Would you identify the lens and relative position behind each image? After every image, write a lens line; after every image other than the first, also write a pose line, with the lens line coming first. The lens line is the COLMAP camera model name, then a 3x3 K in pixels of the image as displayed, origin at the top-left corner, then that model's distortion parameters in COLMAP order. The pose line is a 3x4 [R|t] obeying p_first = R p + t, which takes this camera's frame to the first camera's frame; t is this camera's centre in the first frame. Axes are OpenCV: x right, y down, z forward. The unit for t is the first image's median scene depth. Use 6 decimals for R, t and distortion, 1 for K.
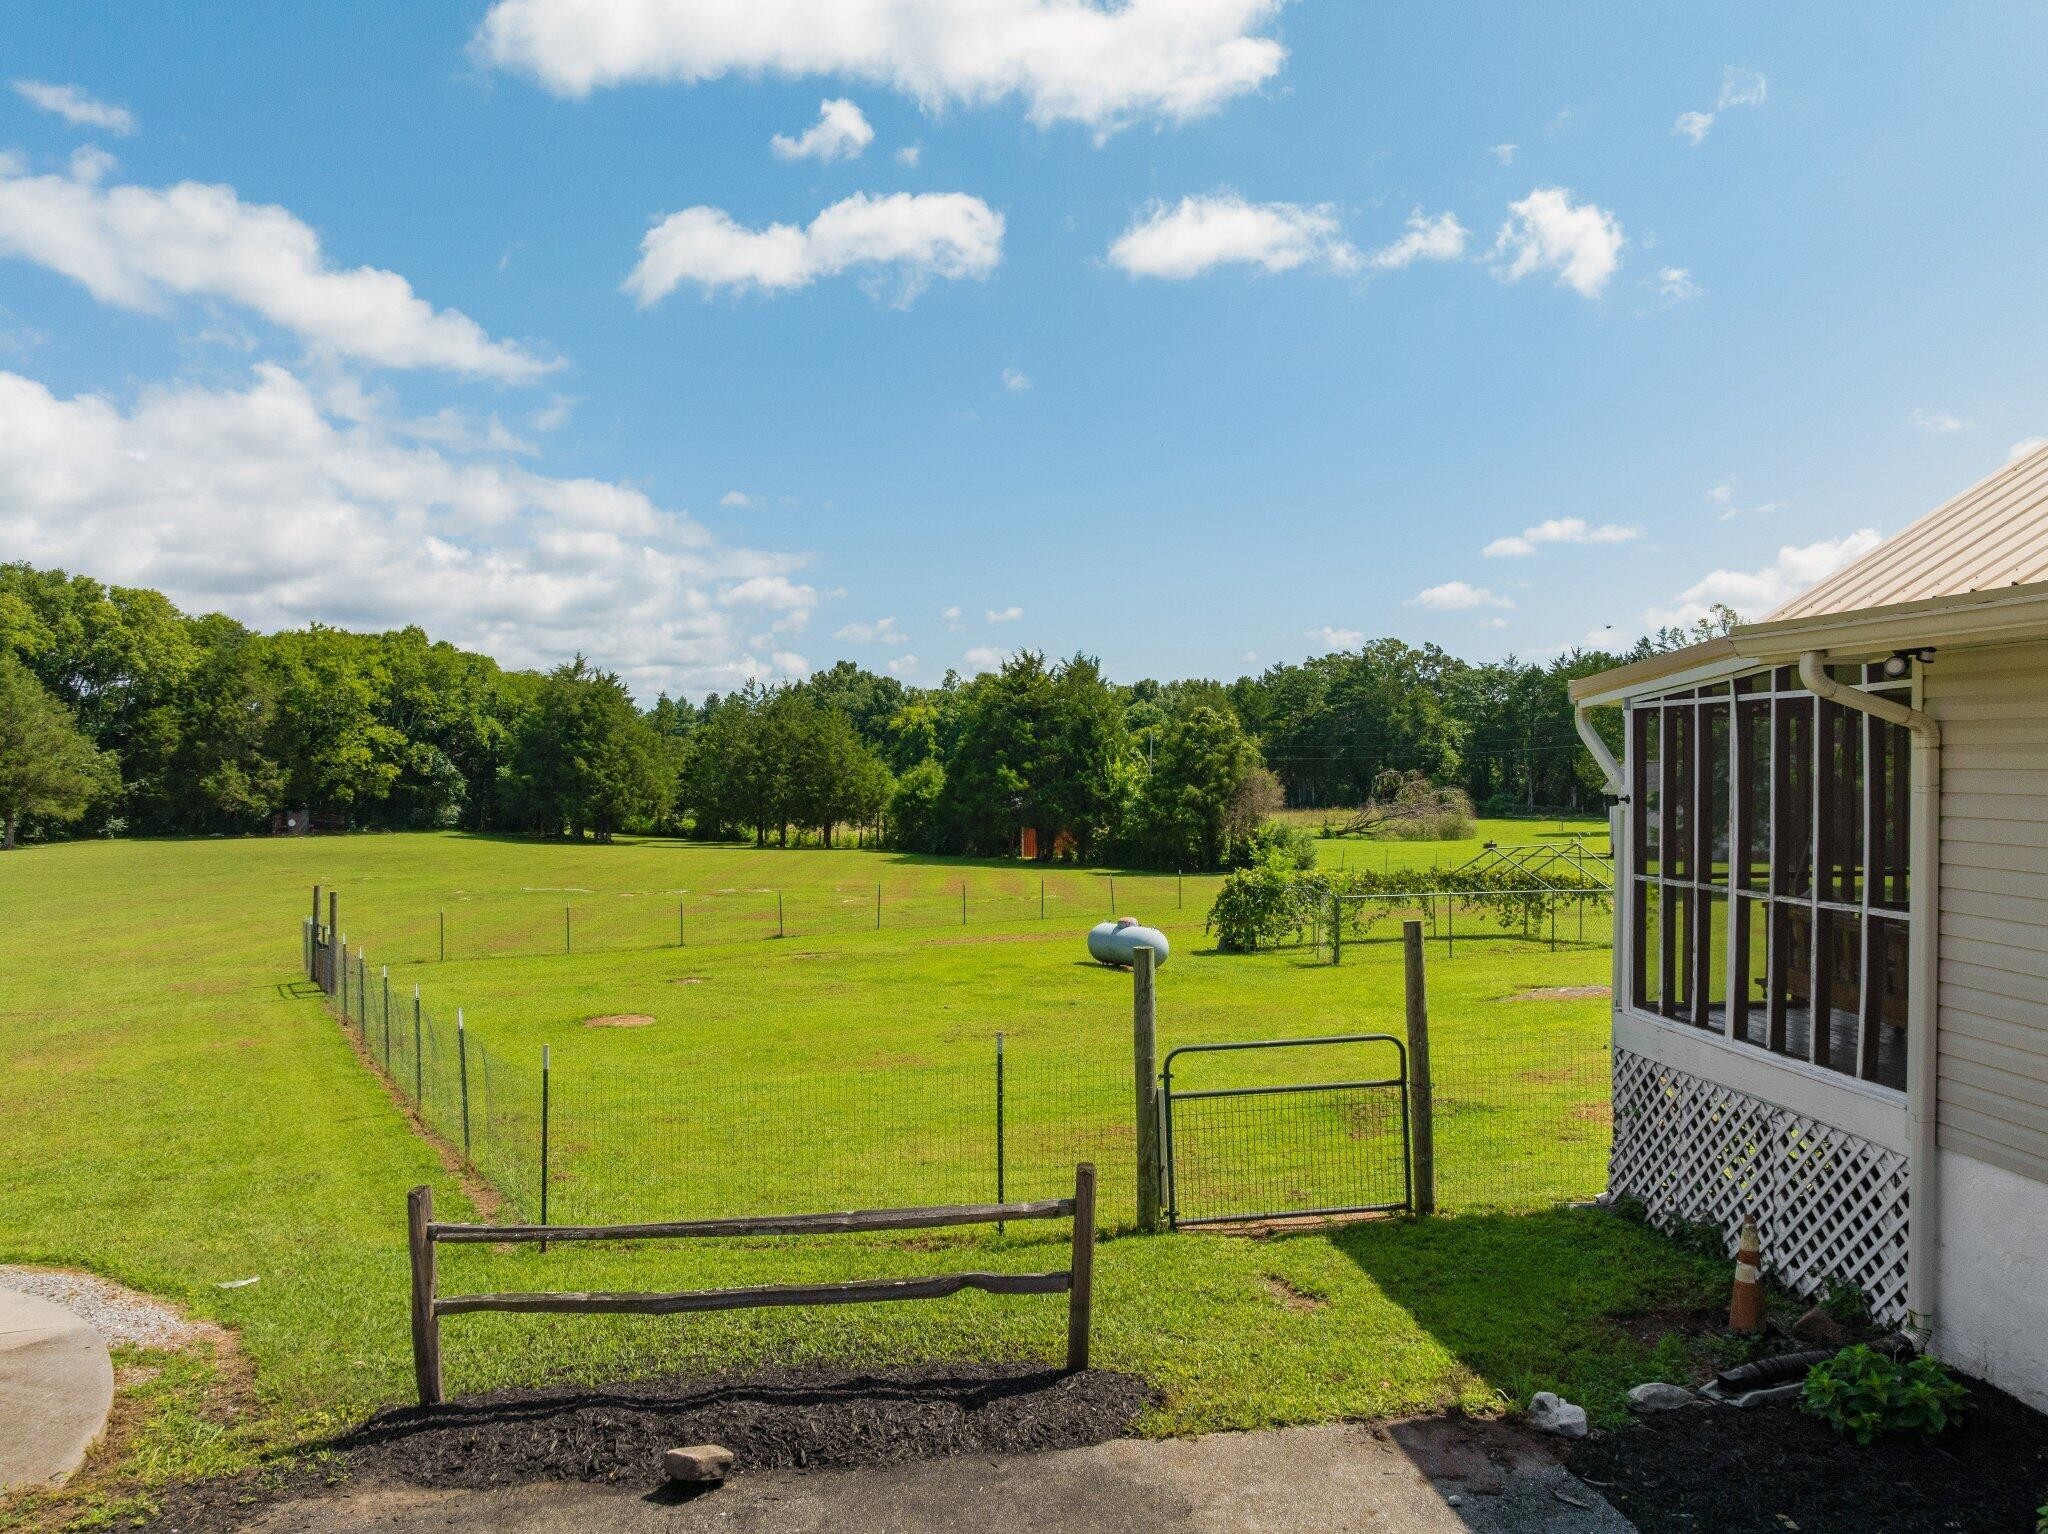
lens RADIAL K [[1447.1, 0, 1024.0], [0, 1447.1, 767.0], [0, 0, 1]] dist [-0.064806, 0.027432]
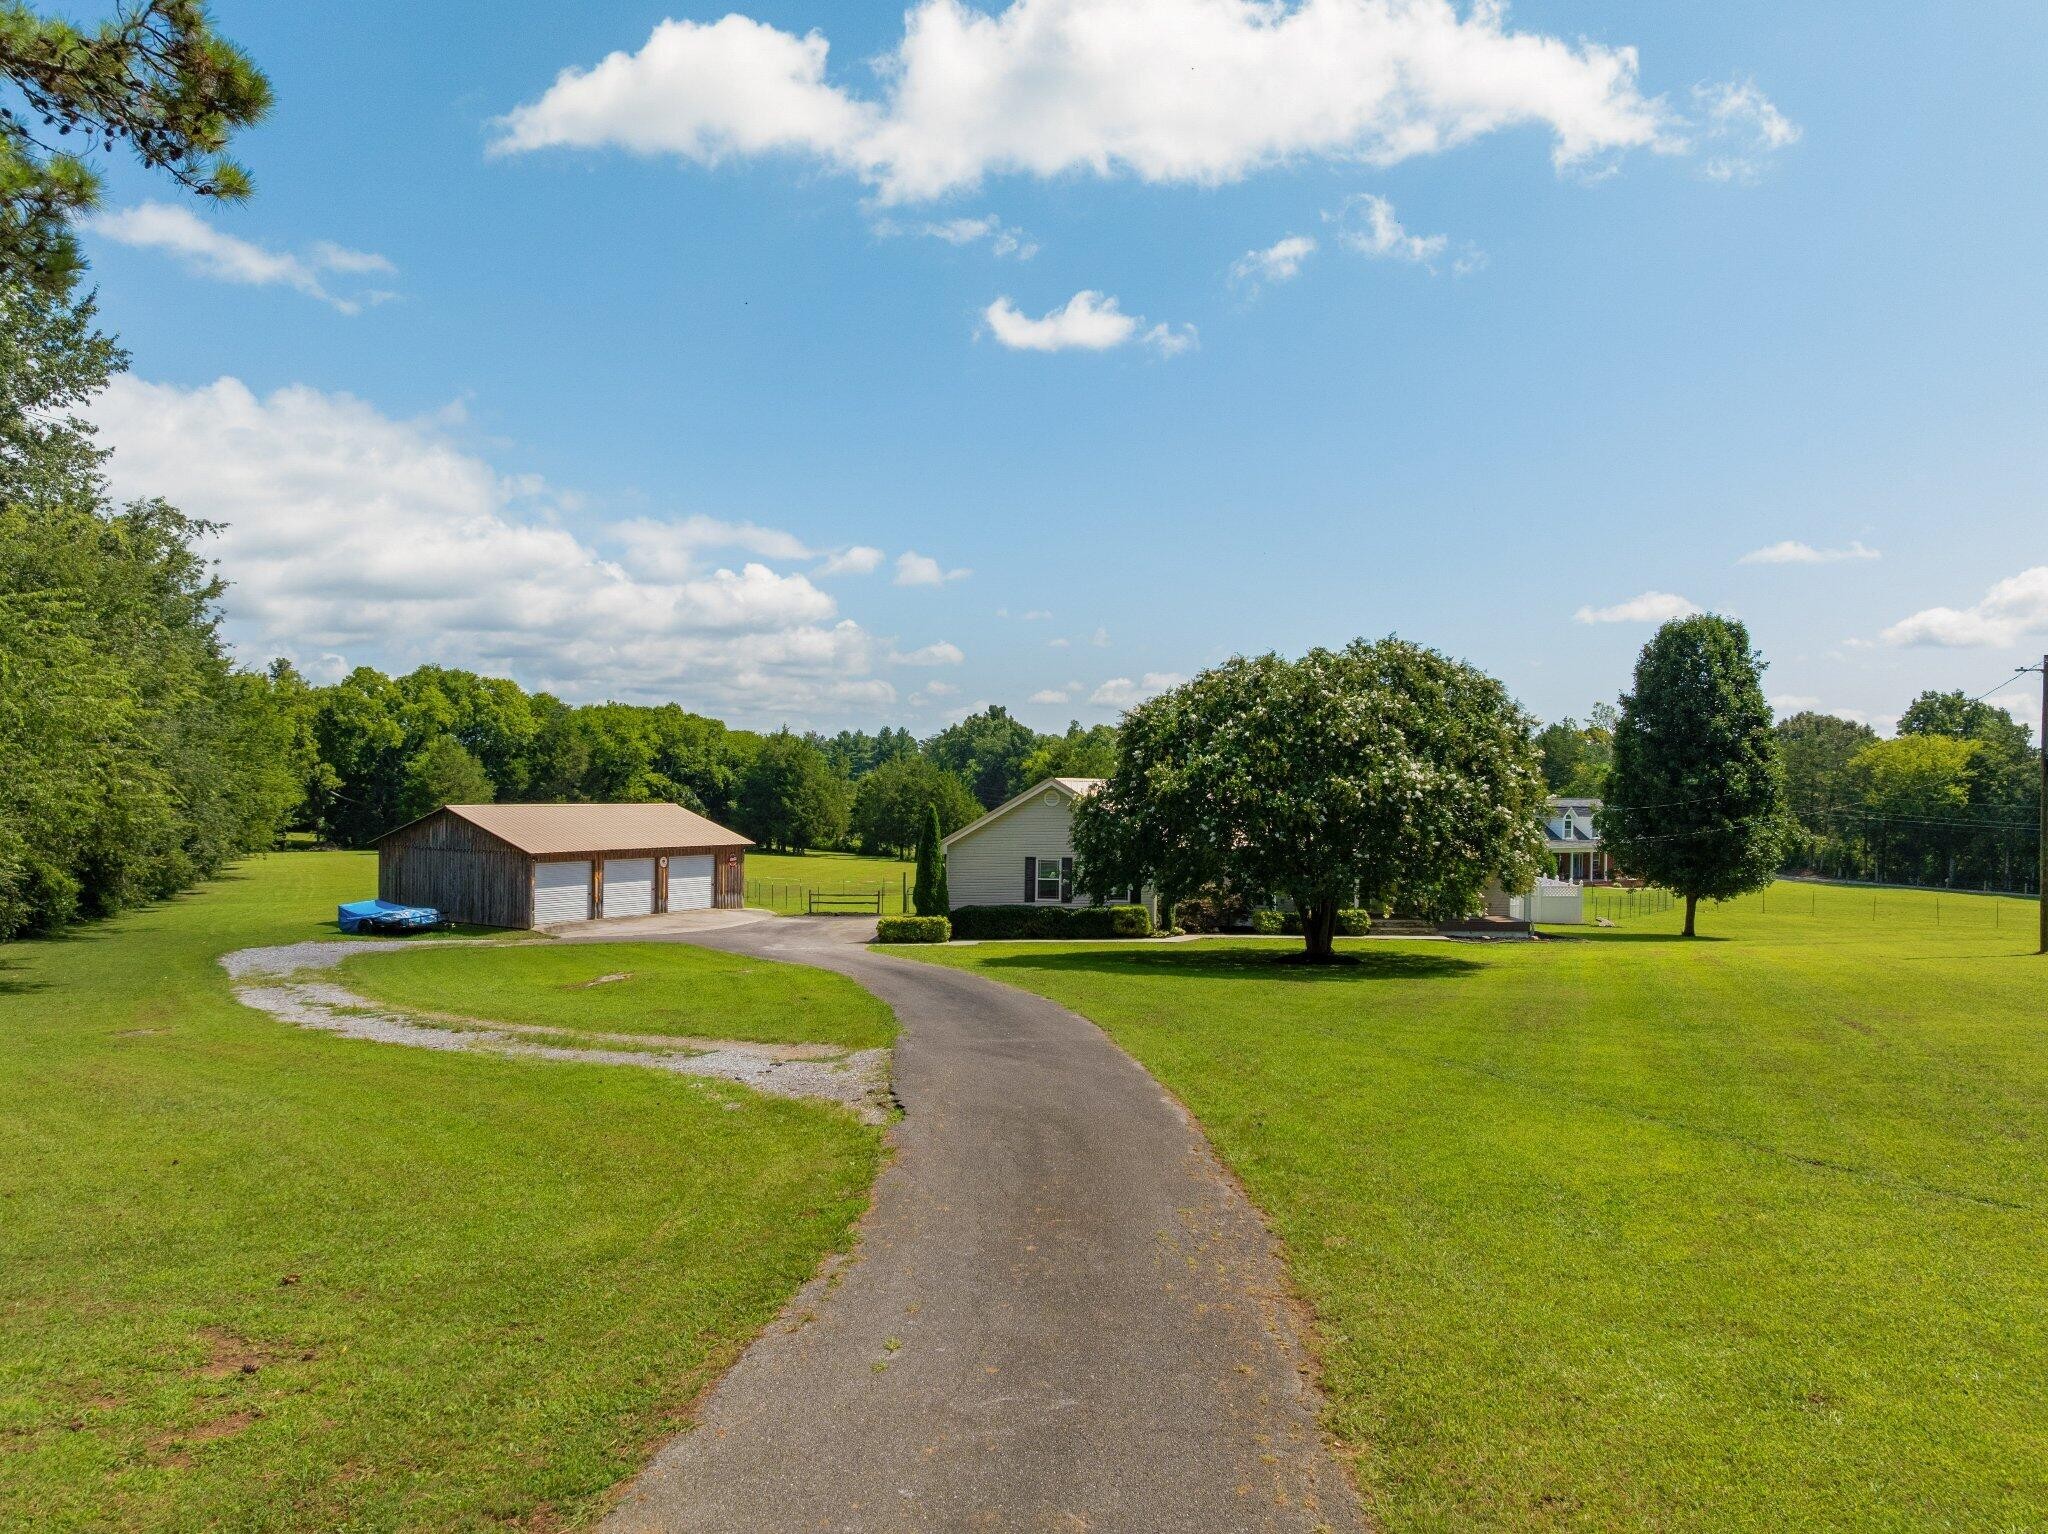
lens RADIAL K [[1424.8, 0, 1024.0], [0, 1424.8, 767.0], [0, 0, 1]] dist [-0.041497, -0.000660]
pose [[0.992805, 0.019419, -0.118160, 0.111047], [-0.021294, 0.999666, -0.014622, -0.021844], [0.117836, 0.017033, 0.992887, -0.437845]]
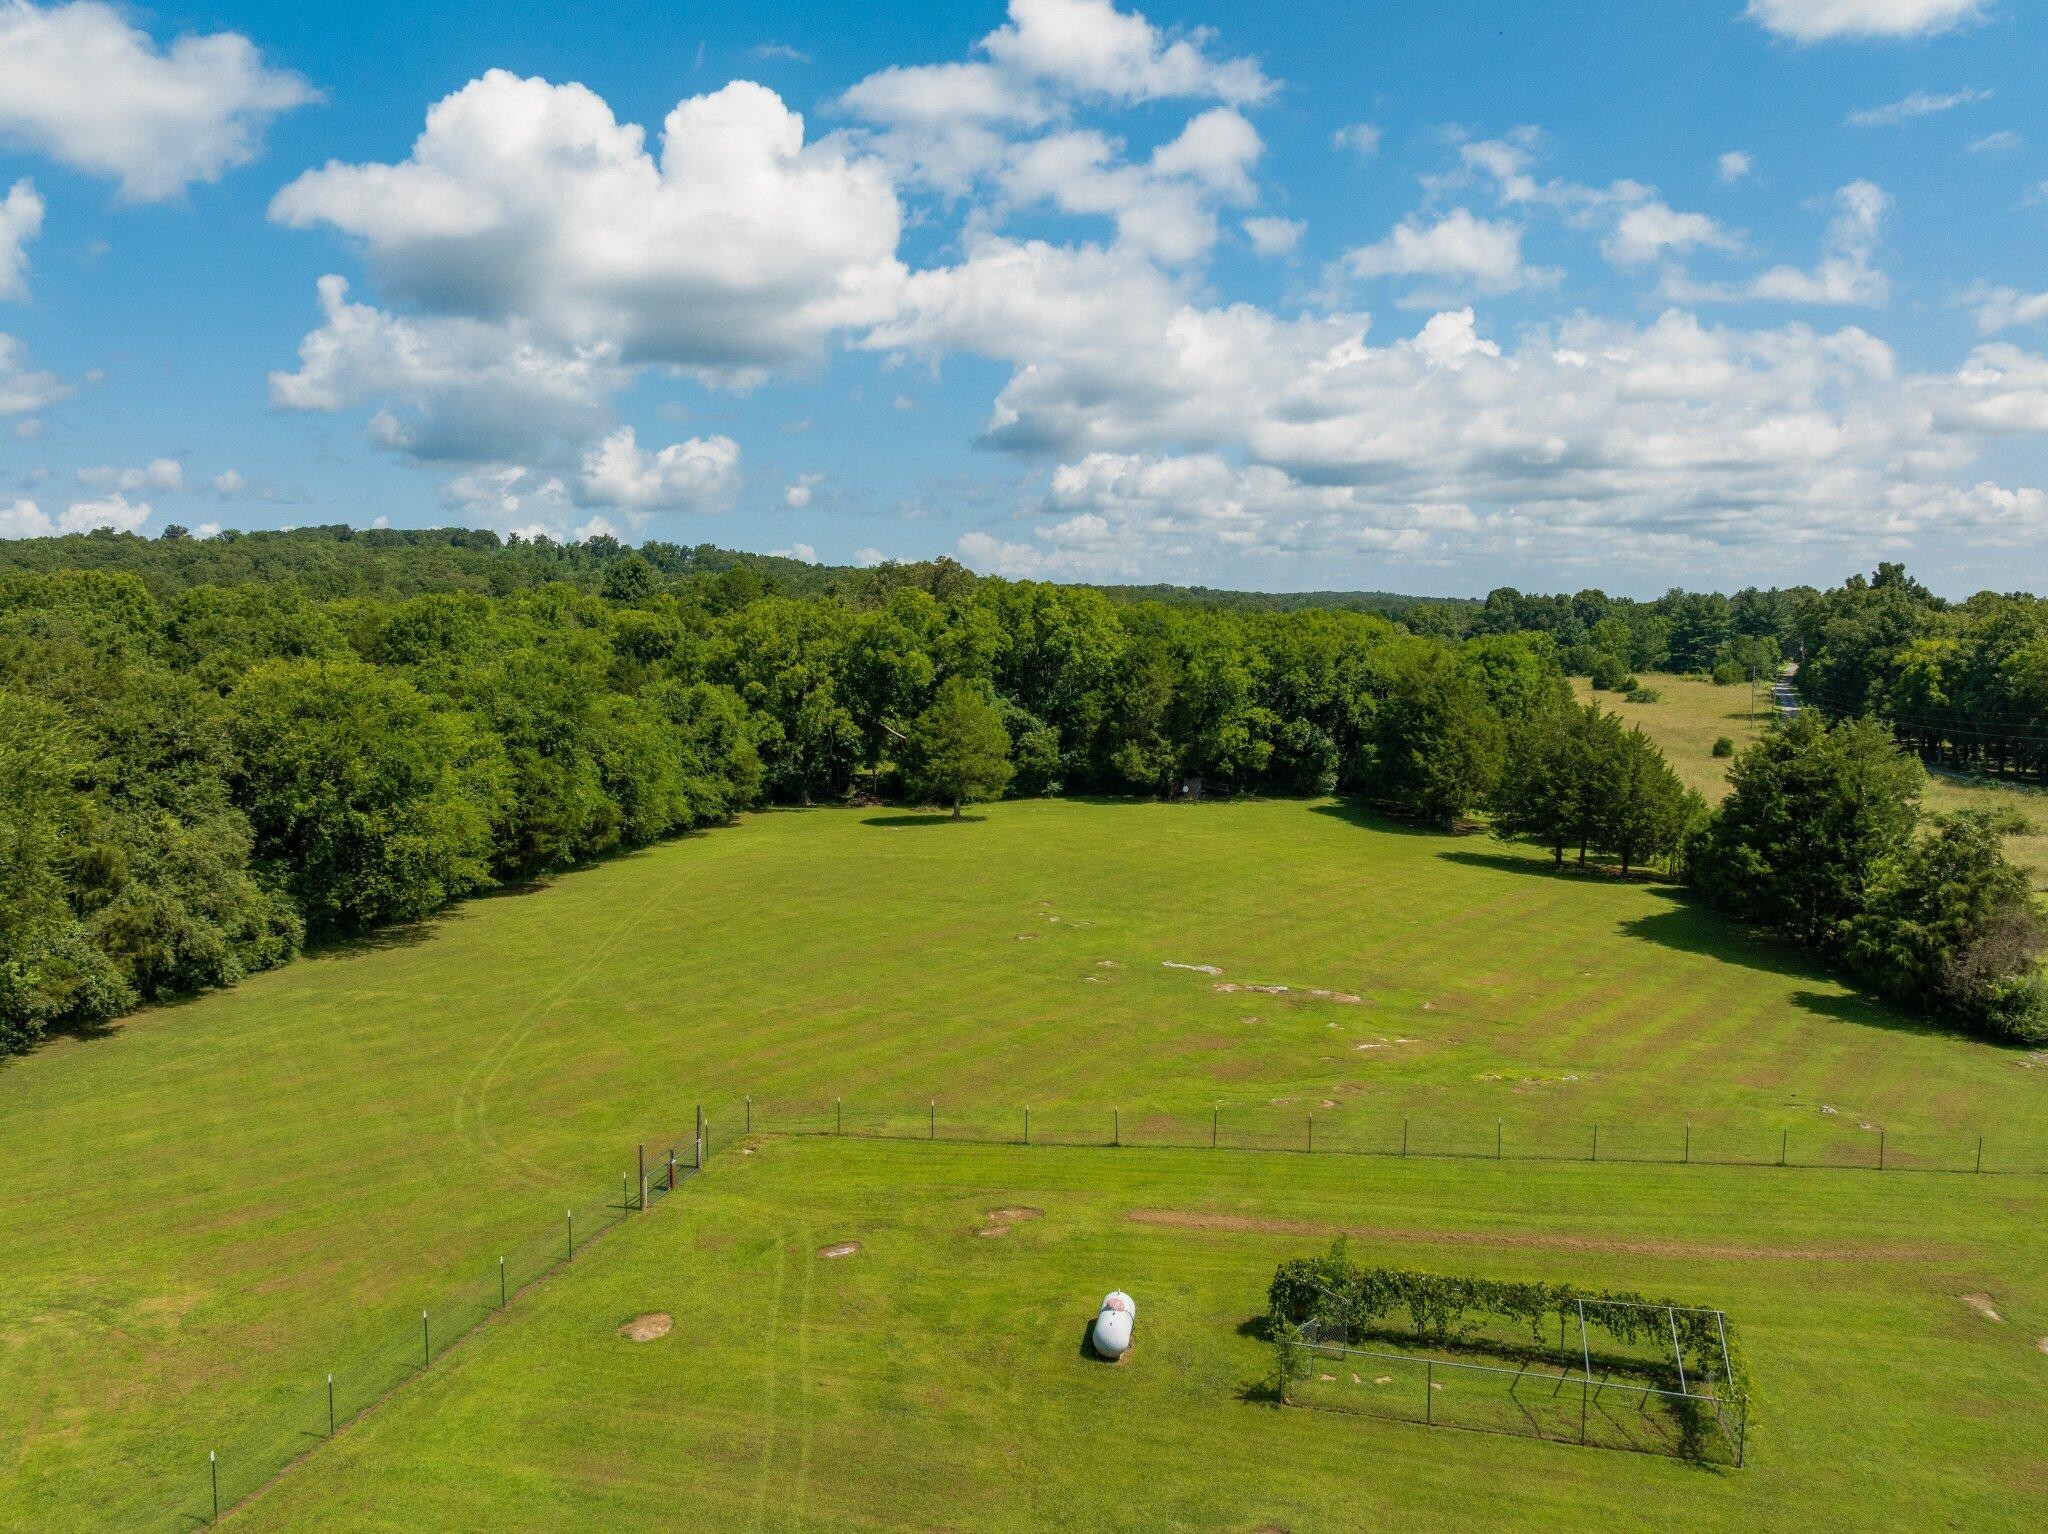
lens RADIAL K [[1424.8, 0, 1024.0], [0, 1424.8, 767.0], [0, 0, 1]] dist [-0.041497, -0.000660]
pose [[0.748282, 0.071812, -0.659483, 0.163349], [-0.007708, 0.994998, 0.099601, -0.096286], [0.663336, -0.069447, 0.745092, 0.034346]]
